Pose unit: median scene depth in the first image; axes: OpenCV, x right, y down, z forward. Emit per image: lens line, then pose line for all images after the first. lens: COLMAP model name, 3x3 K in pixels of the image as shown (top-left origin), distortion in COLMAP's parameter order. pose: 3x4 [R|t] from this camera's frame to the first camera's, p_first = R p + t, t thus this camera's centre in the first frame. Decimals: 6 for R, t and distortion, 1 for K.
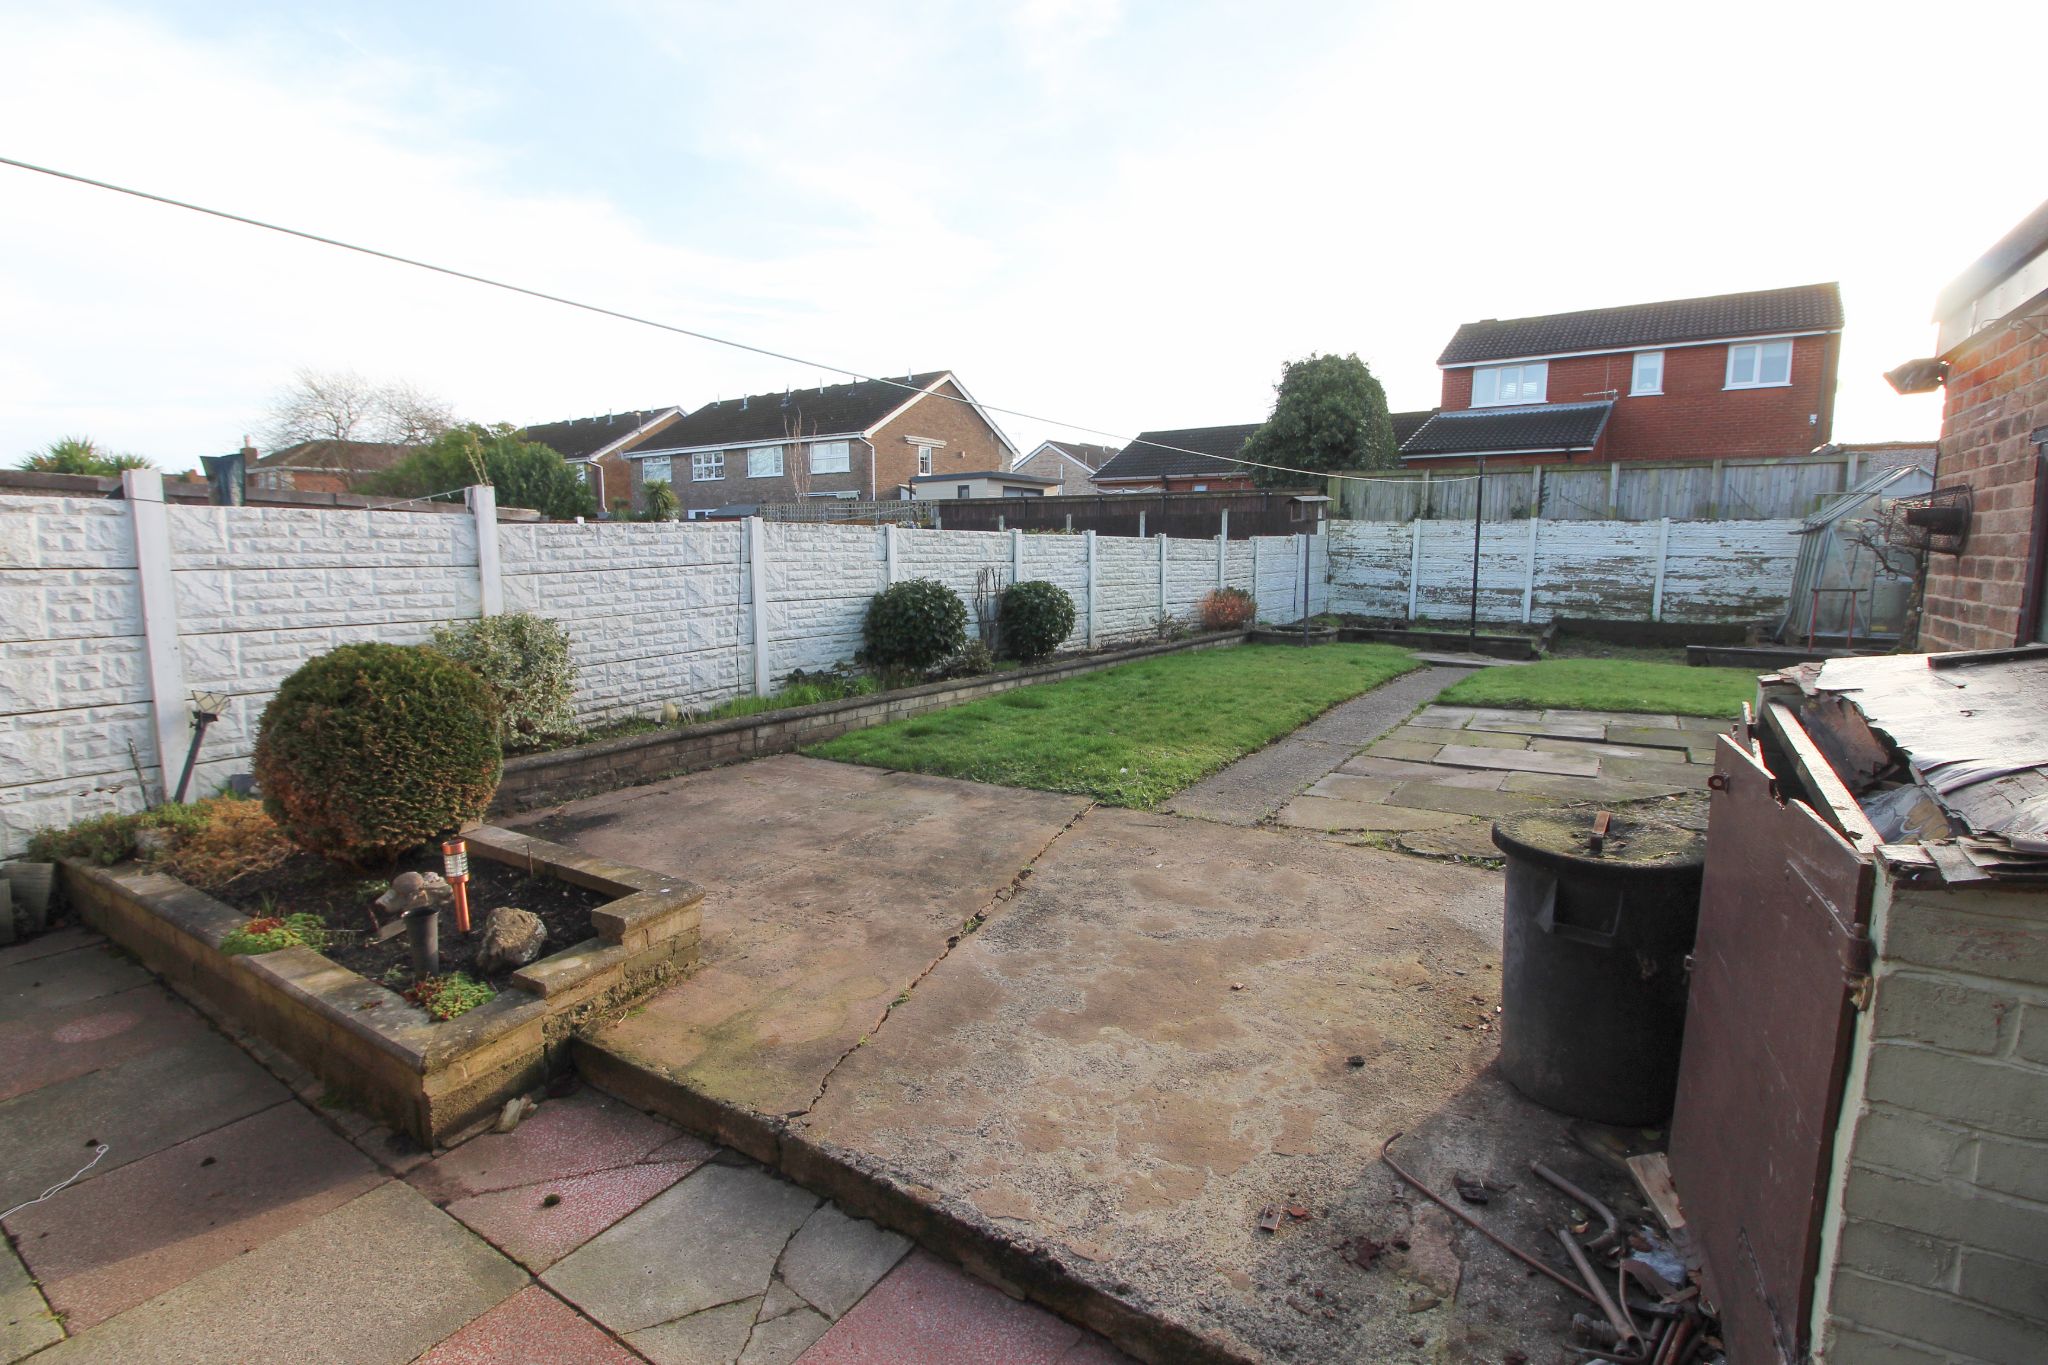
lens RADIAL K [[945.2, 0, 1022.9], [0, 945.2, 677.3], [0, 0, 1]] dist [-0.001096, -0.008841]
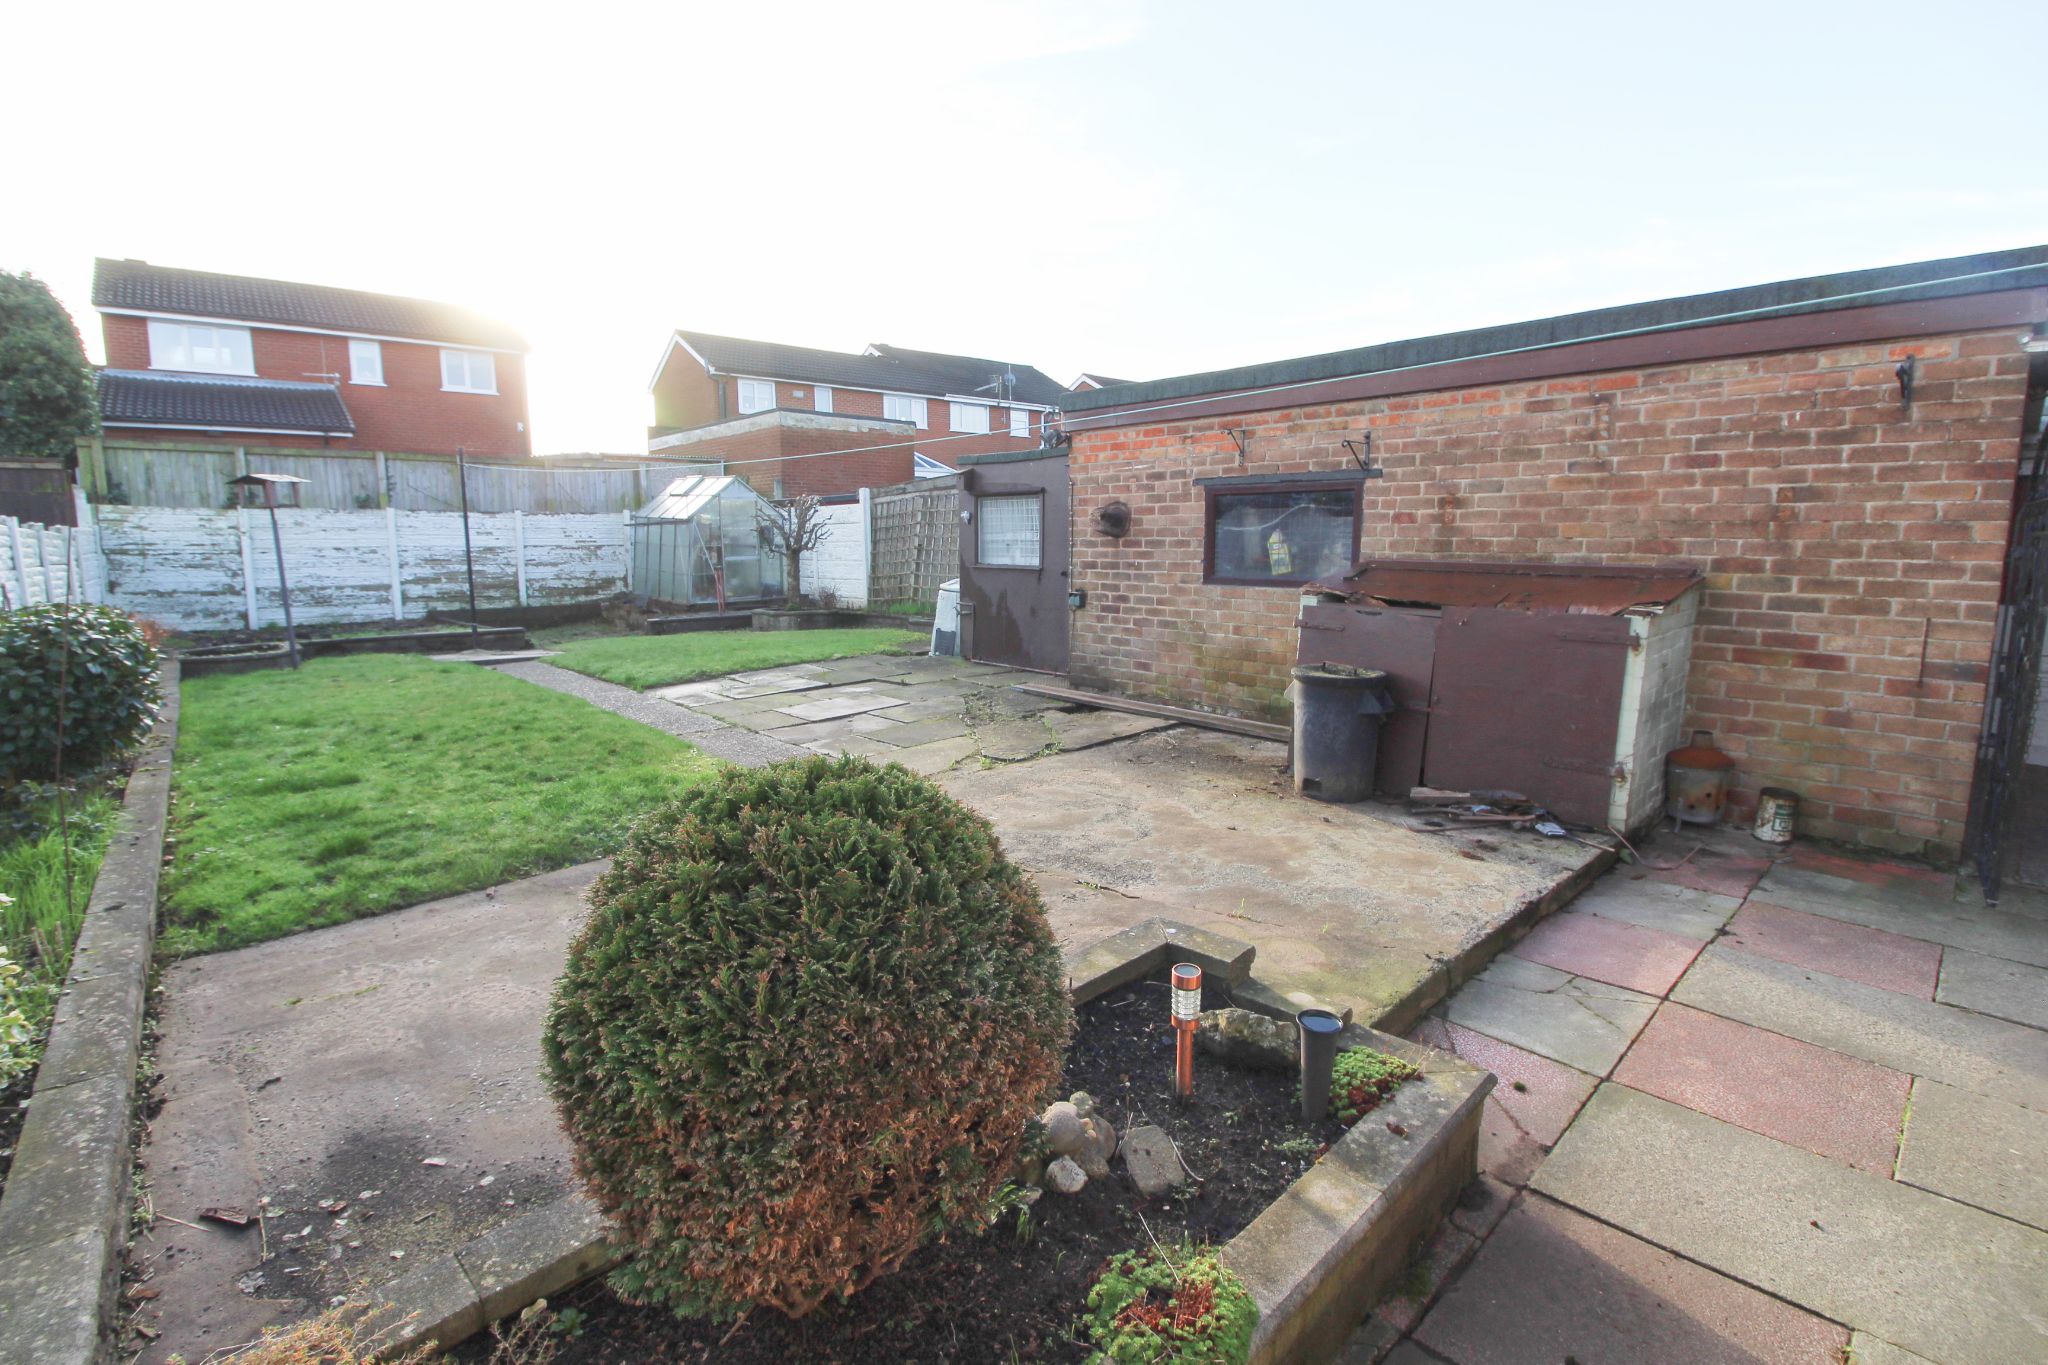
lens RADIAL K [[945.2, 0, 1020.4], [0, 945.2, 683.8], [0, 0, 1]] dist [-0.001096, -0.008841]
pose [[0.235726, -0.155374, 0.959319, -0.246444], [0.140903, 0.982170, 0.124452, -0.025693], [-0.961551, 0.105834, 0.253416, 0.180457]]
